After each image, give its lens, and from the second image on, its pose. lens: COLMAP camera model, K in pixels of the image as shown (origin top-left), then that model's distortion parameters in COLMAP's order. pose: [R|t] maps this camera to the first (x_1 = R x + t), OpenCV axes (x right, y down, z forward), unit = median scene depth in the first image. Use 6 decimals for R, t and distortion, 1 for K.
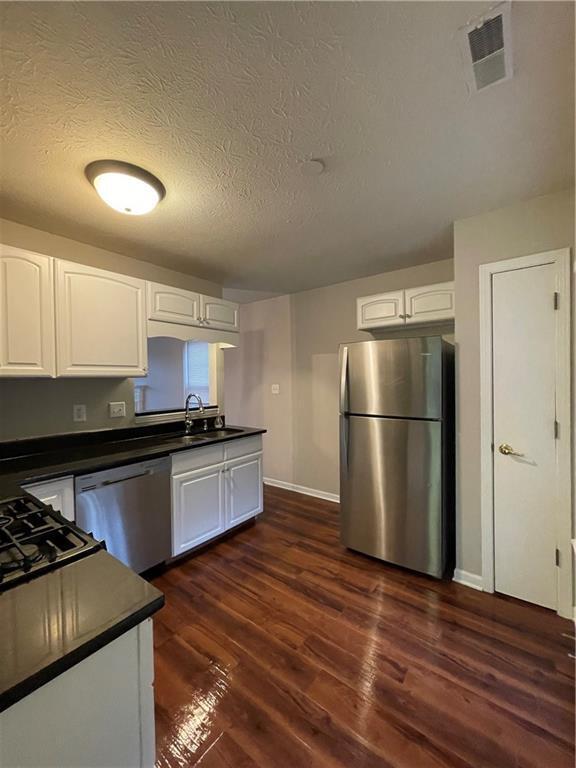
lens RADIAL K [[308.9, 0, 288.0], [0, 308.9, 384.0], [0, 0, 1]] dist [-0.000126, 0.000032]
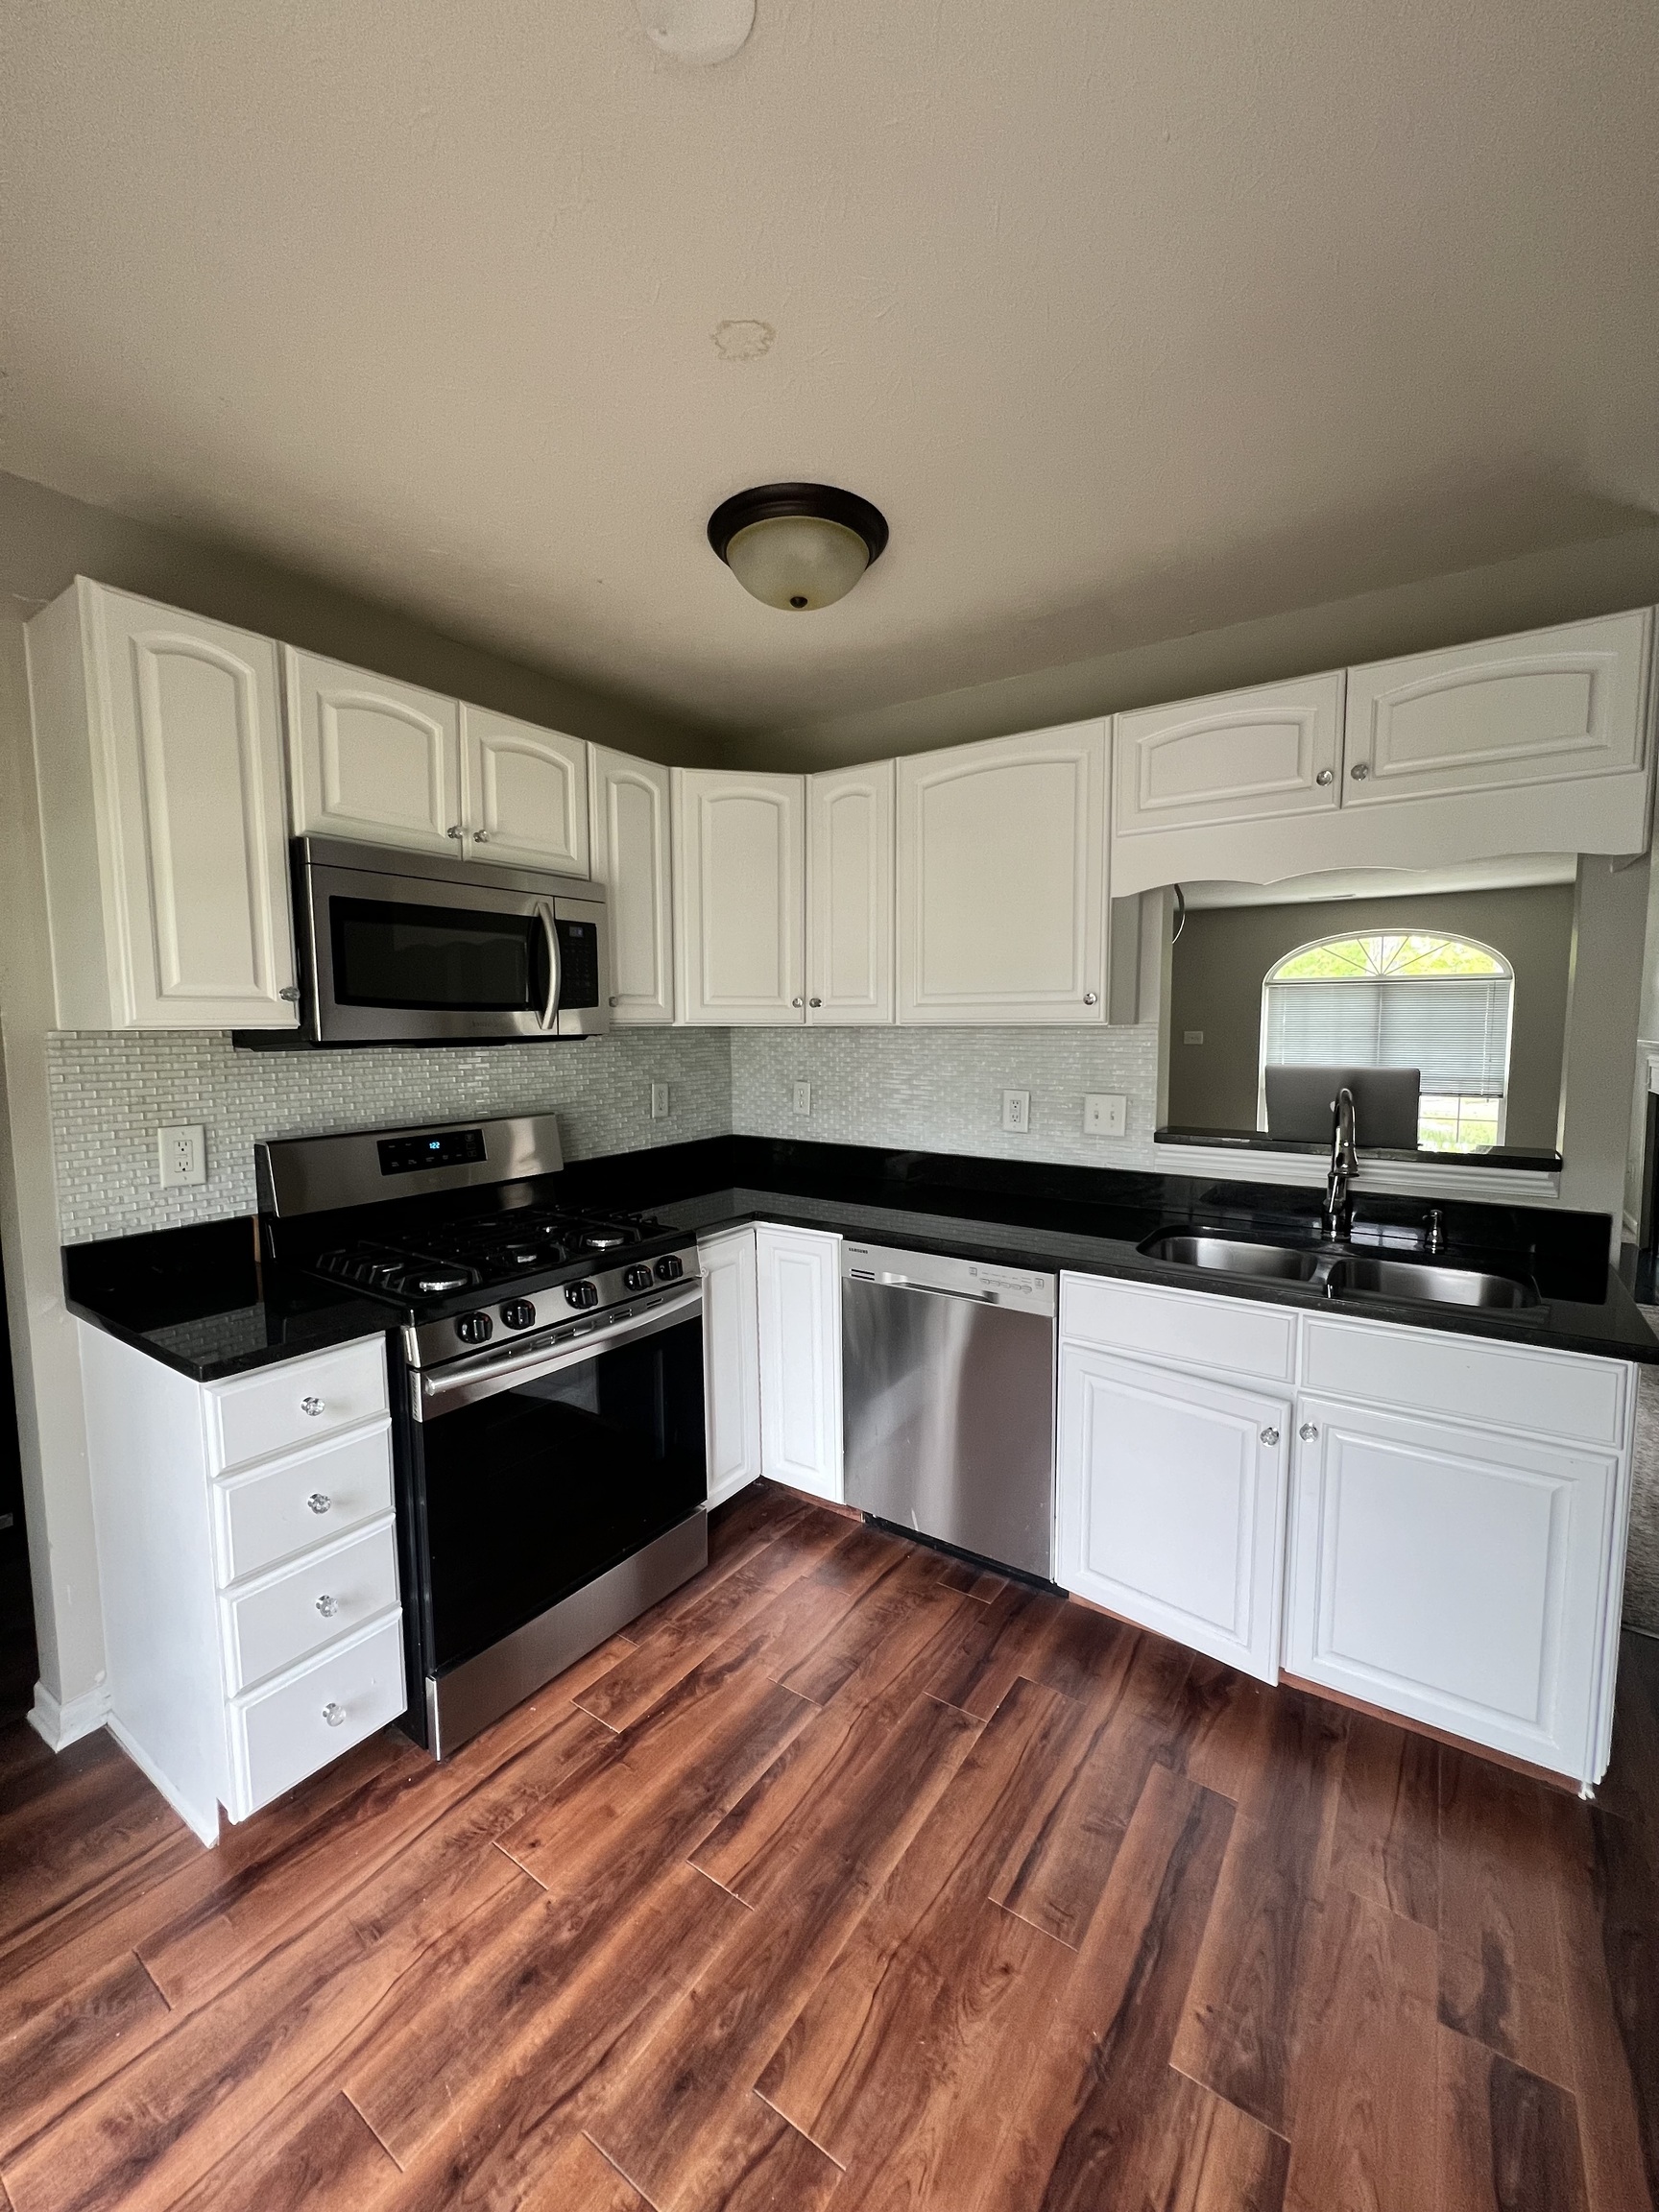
lens RADIAL K [[884.2, 0, 829.5], [0, 884.2, 1106.0], [0, 0, 1]] dist [-0.000149, 0.000046]
pose [[0.045234, 0.105687, -0.993370, 0.531286], [-0.005344, 0.994399, 0.105553, -0.036389], [0.998962, 0.000534, 0.045546, 0.794808]]
